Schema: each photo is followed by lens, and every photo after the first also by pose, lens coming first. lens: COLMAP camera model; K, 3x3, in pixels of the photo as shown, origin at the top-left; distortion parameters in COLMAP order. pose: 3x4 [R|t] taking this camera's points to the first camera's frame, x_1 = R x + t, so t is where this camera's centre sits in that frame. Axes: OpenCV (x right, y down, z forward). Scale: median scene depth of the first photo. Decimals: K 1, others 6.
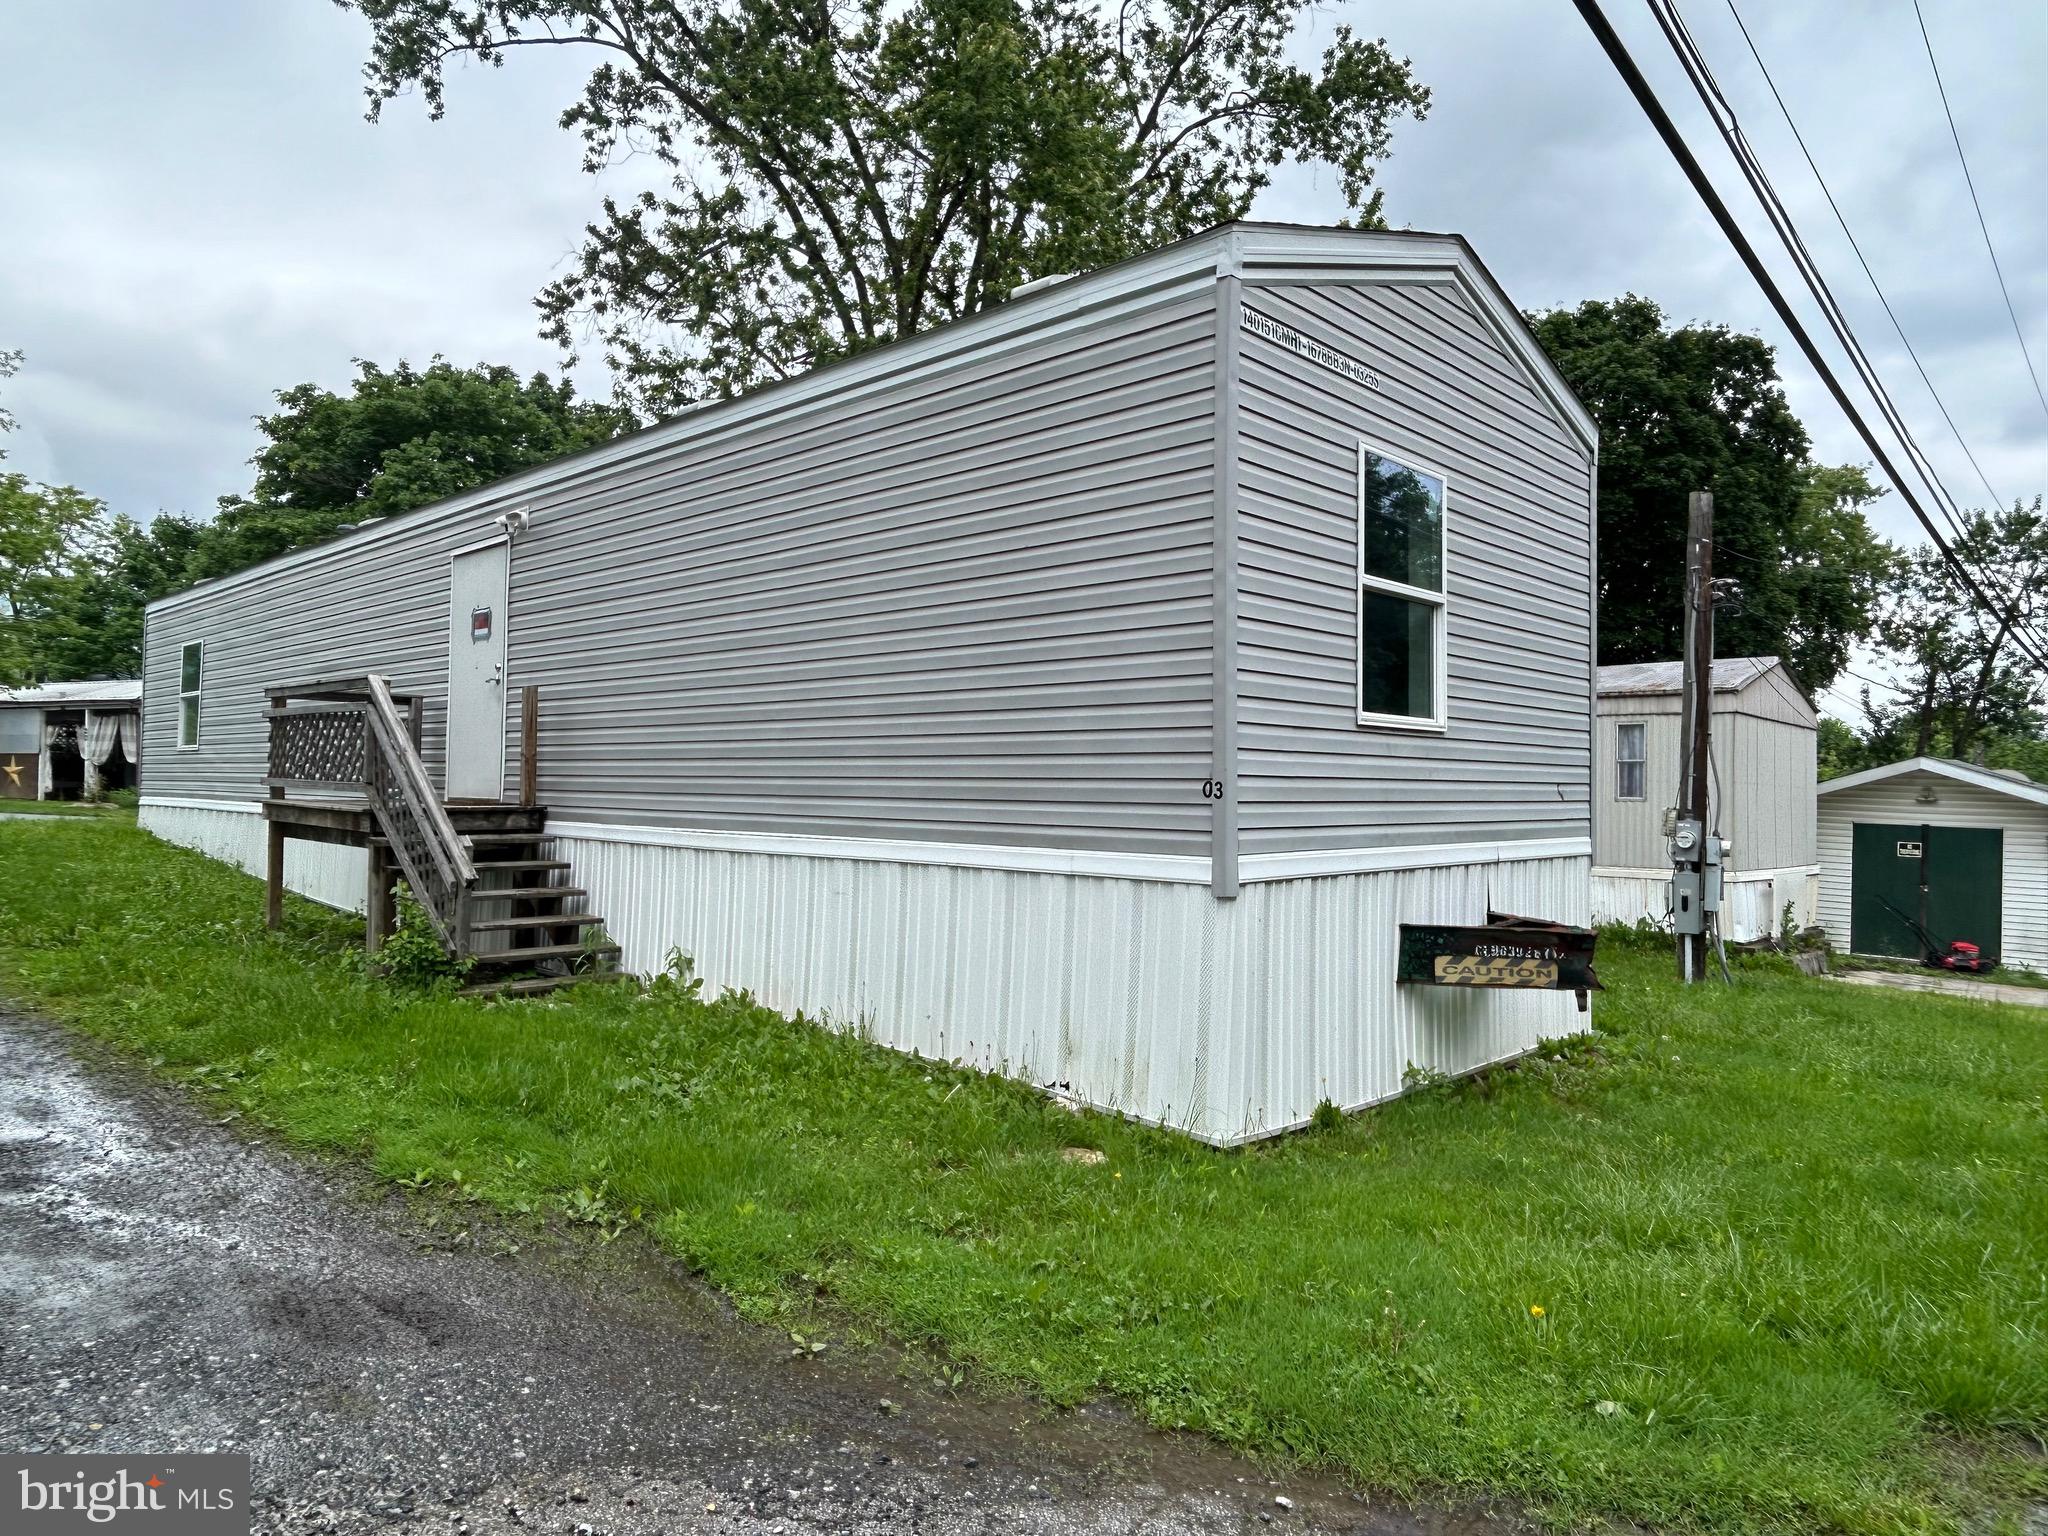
lens RADIAL K [[1263.0, 0, 1024.0], [0, 1263.0, 768.0], [0, 0, 1]] dist [-0.002838, 0.000844]
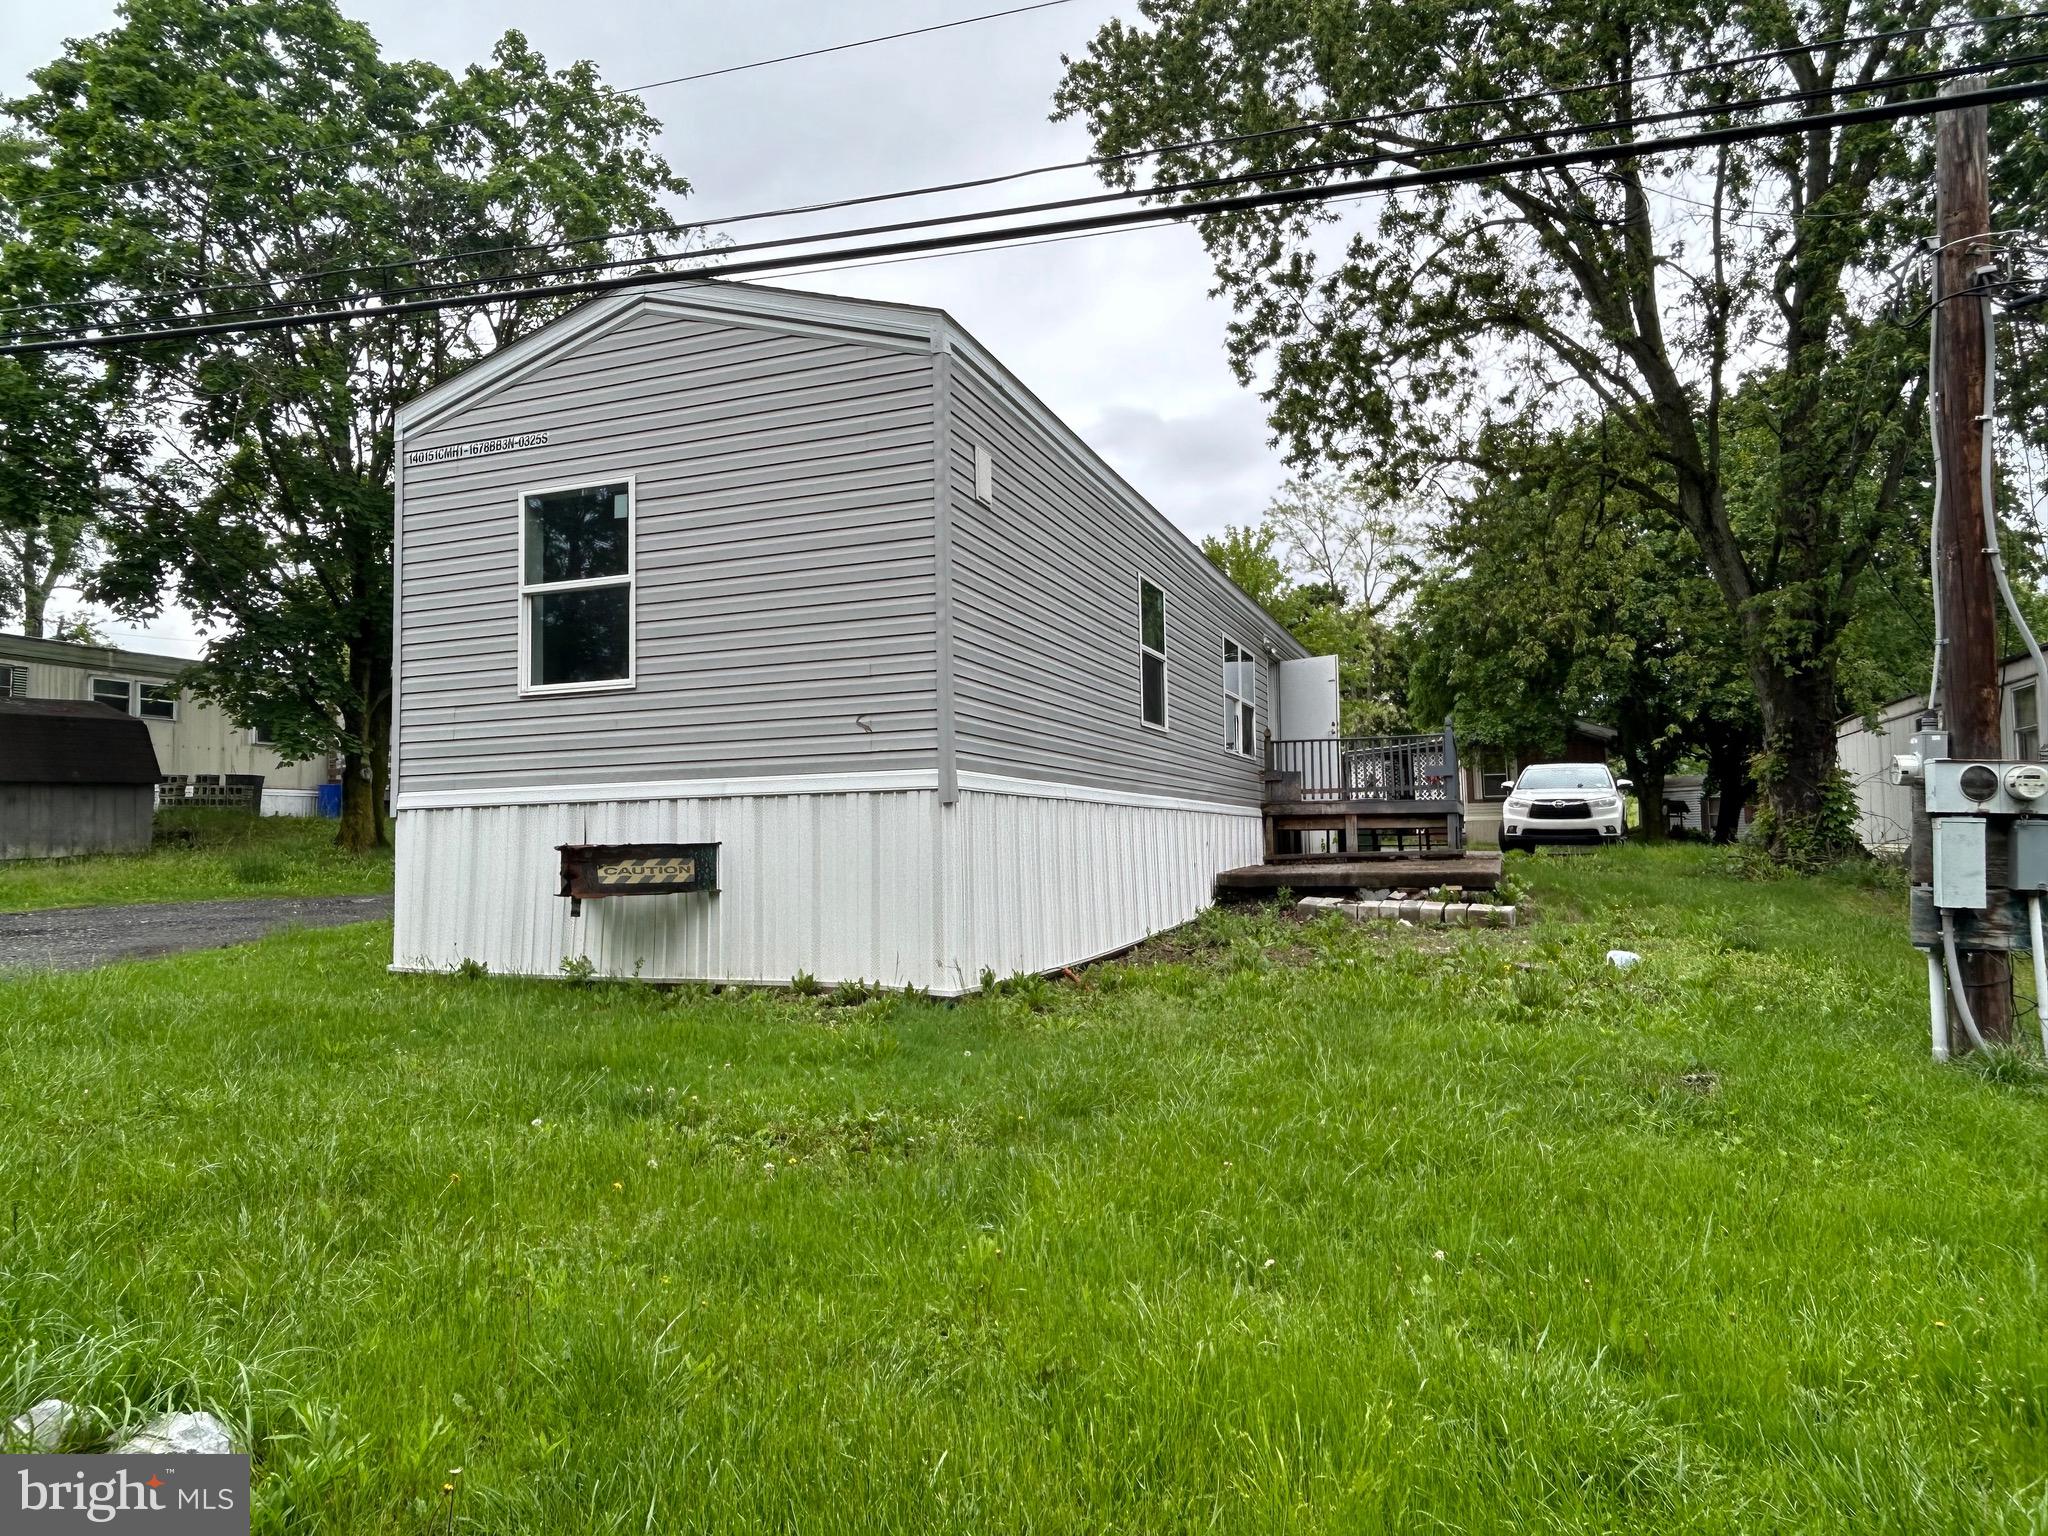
lens RADIAL K [[1264.2, 0, 1061.2], [0, 1264.2, 769.7], [0, 0, 1]] dist [0.014894, 0.000434]
pose [[0.413567, -0.075403, -0.907346, 2.041531], [0.040938, 0.997097, -0.064201, 0.183515], [0.909553, -0.010594, 0.415454, 1.123223]]
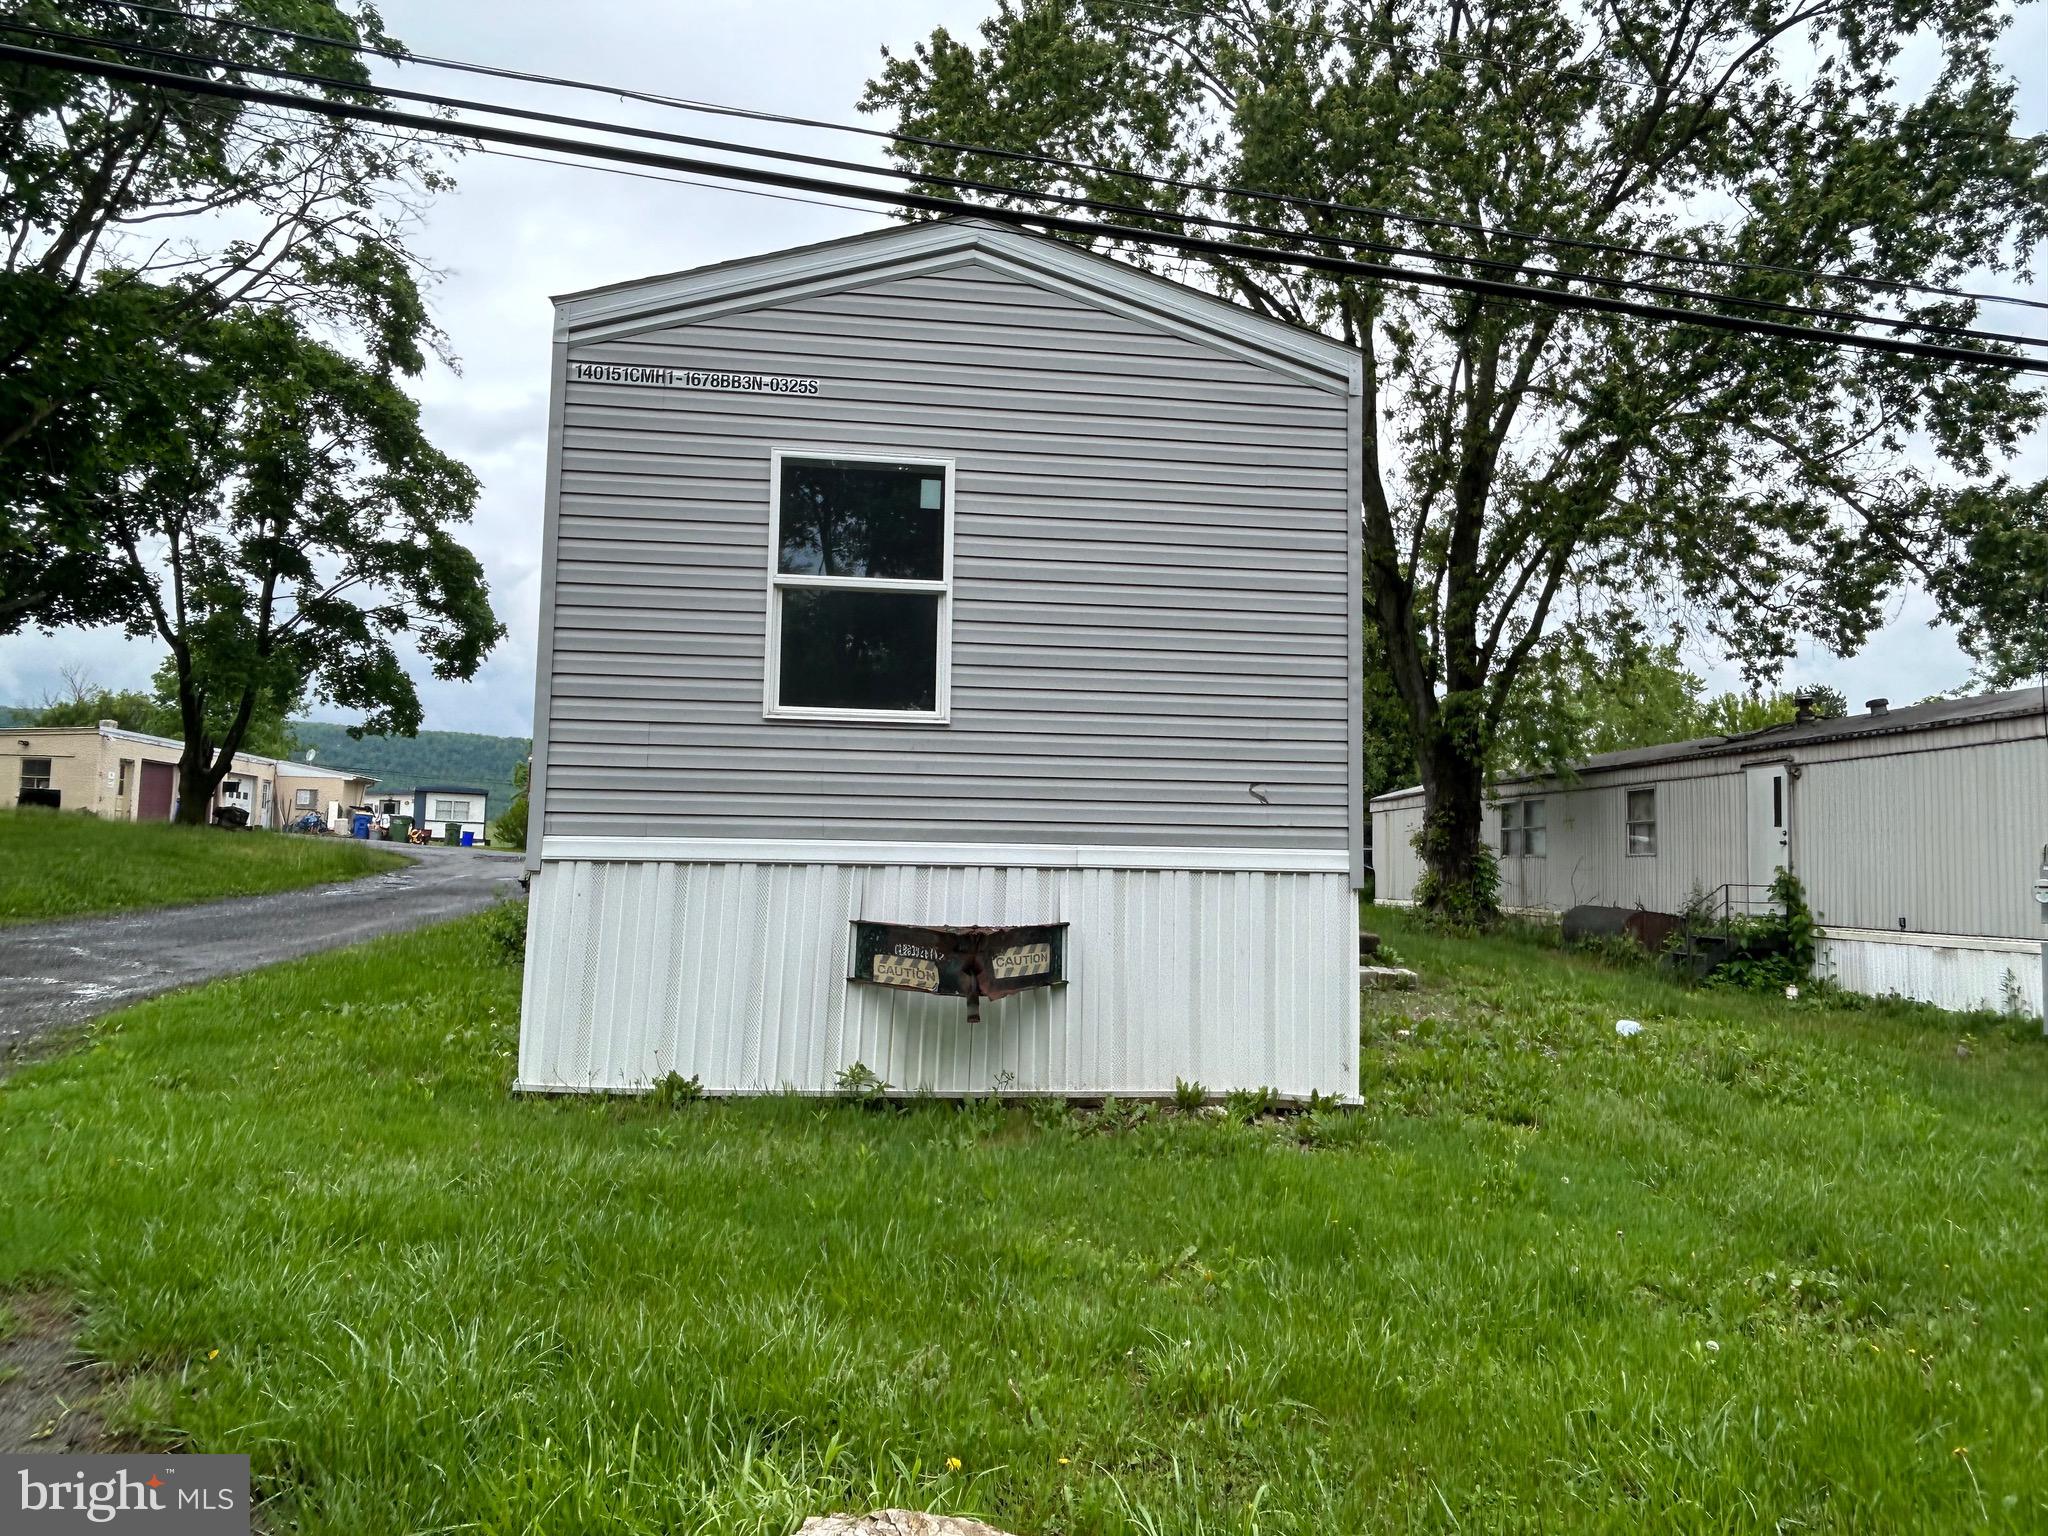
lens RADIAL K [[1264.2, 0, 1061.2], [0, 1264.2, 769.7], [0, 0, 1]] dist [0.014894, 0.000434]
pose [[0.785003, -0.049922, -0.617478, 1.273970], [0.003924, 0.997128, -0.075628, 0.100857], [0.619480, 0.056945, 0.782944, 0.400523]]
